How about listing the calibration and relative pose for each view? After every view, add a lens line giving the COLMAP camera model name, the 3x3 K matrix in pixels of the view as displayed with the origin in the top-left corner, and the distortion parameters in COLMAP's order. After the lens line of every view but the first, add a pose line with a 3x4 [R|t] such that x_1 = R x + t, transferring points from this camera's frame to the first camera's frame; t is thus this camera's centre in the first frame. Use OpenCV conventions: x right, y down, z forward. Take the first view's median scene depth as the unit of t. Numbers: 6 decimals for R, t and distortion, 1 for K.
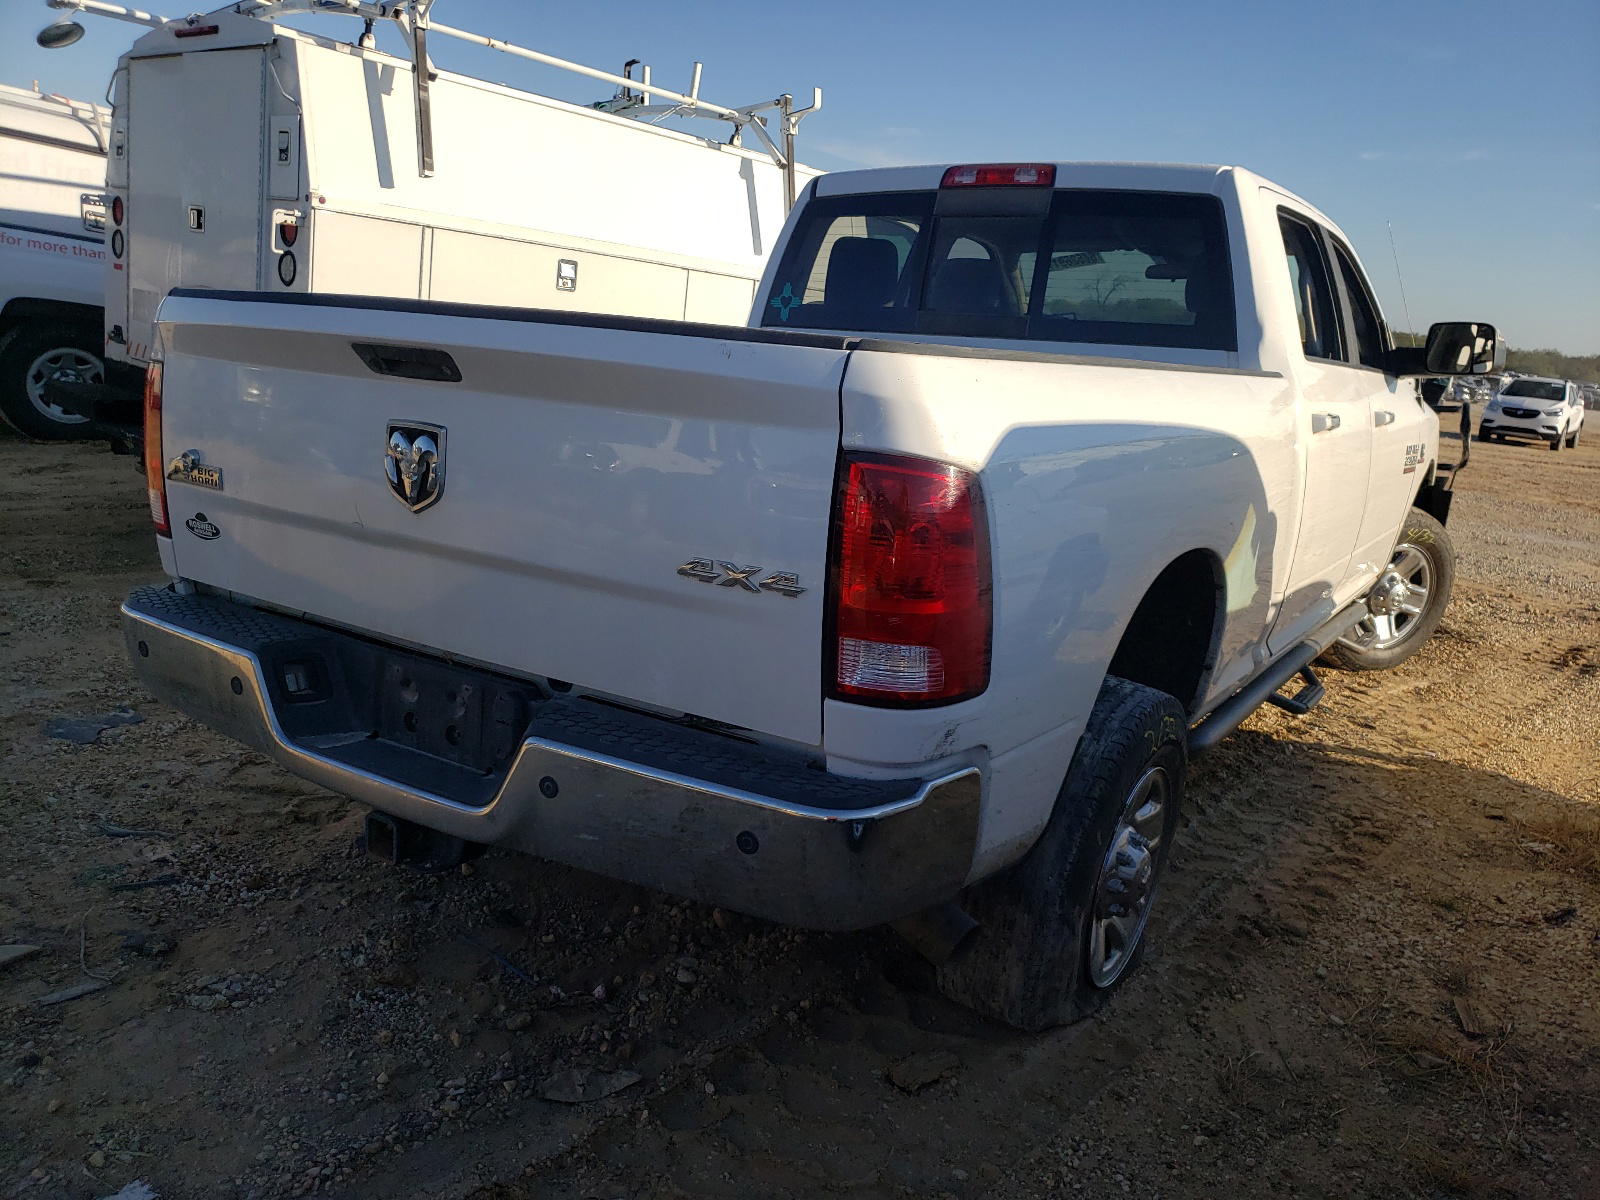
lens RADIAL K [[1223.2, 0, 809.3], [0, 1223.2, 599.5], [0, 0, 1]] dist [-0.007779, 0.006650]
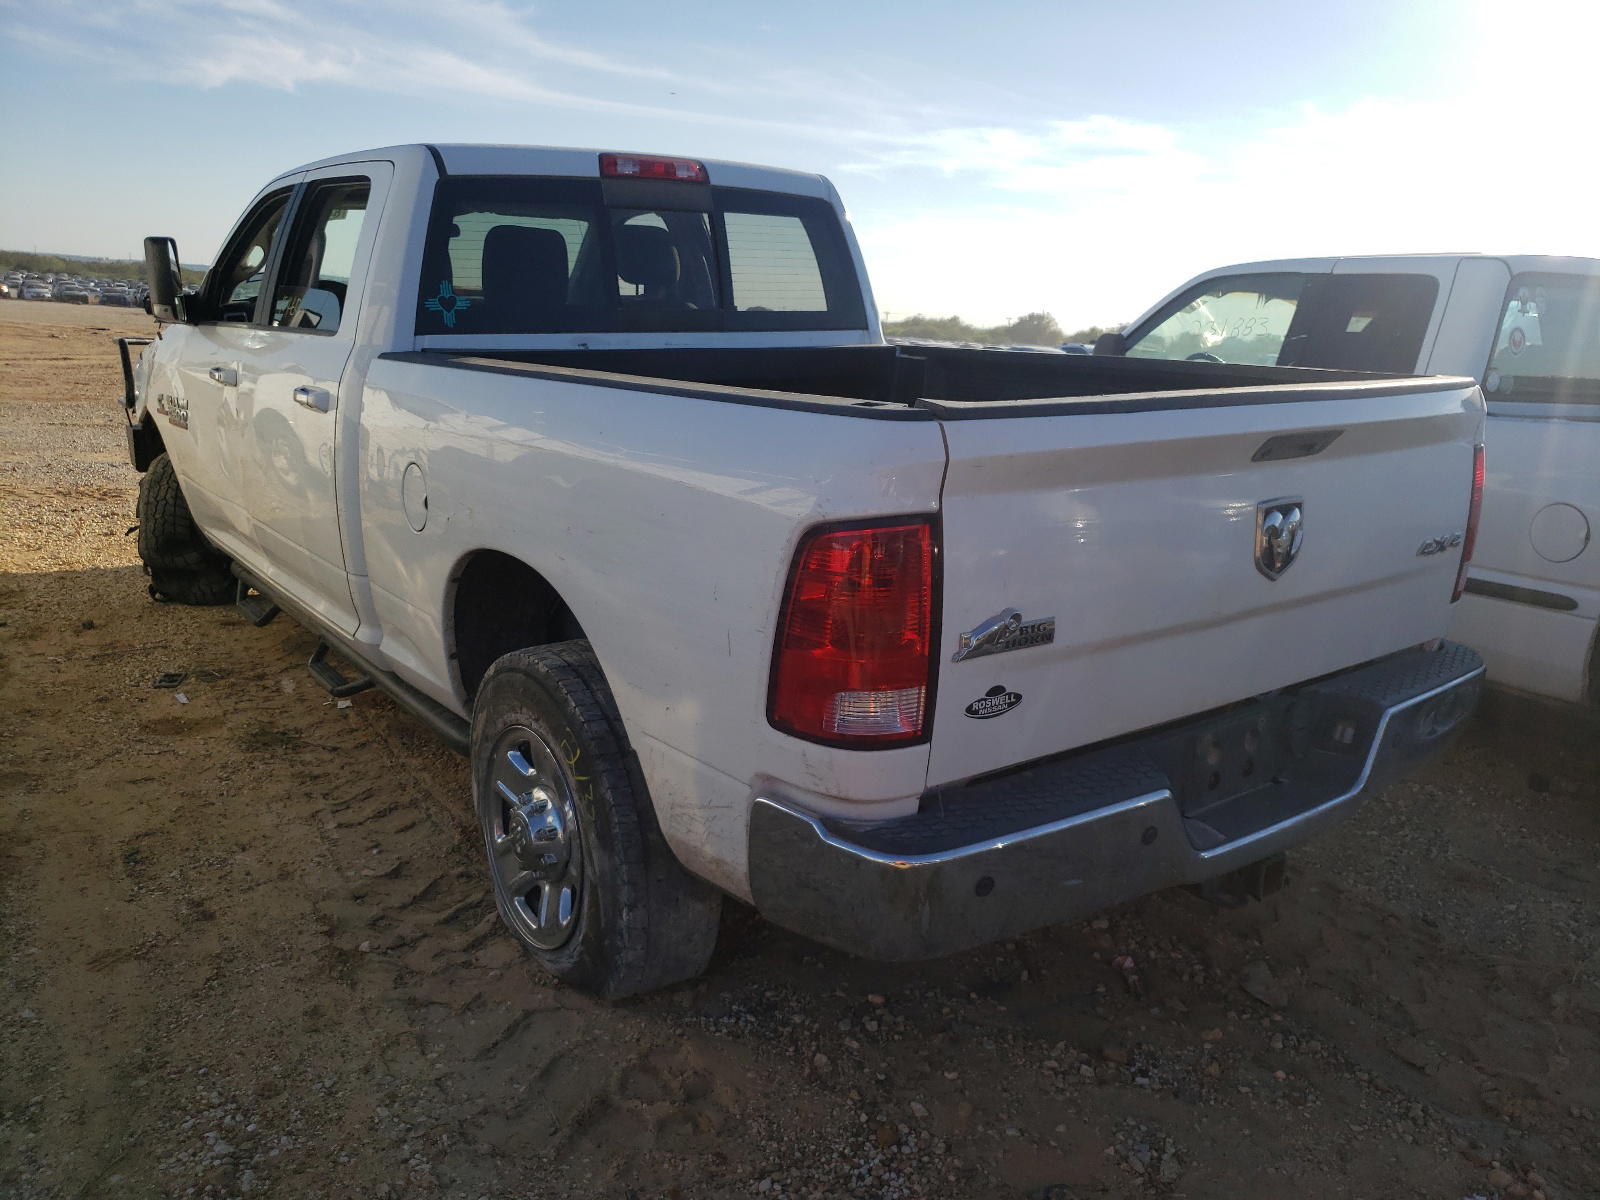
lens RADIAL K [[1223.2, 0, 809.3], [0, 1223.2, 599.5], [0, 0, 1]] dist [-0.007779, 0.006650]
pose [[0.359426, -0.283437, 0.889087, -0.812289], [0.200028, 0.954012, 0.223270, -0.213573], [-0.911483, 0.097594, 0.399592, 0.533759]]
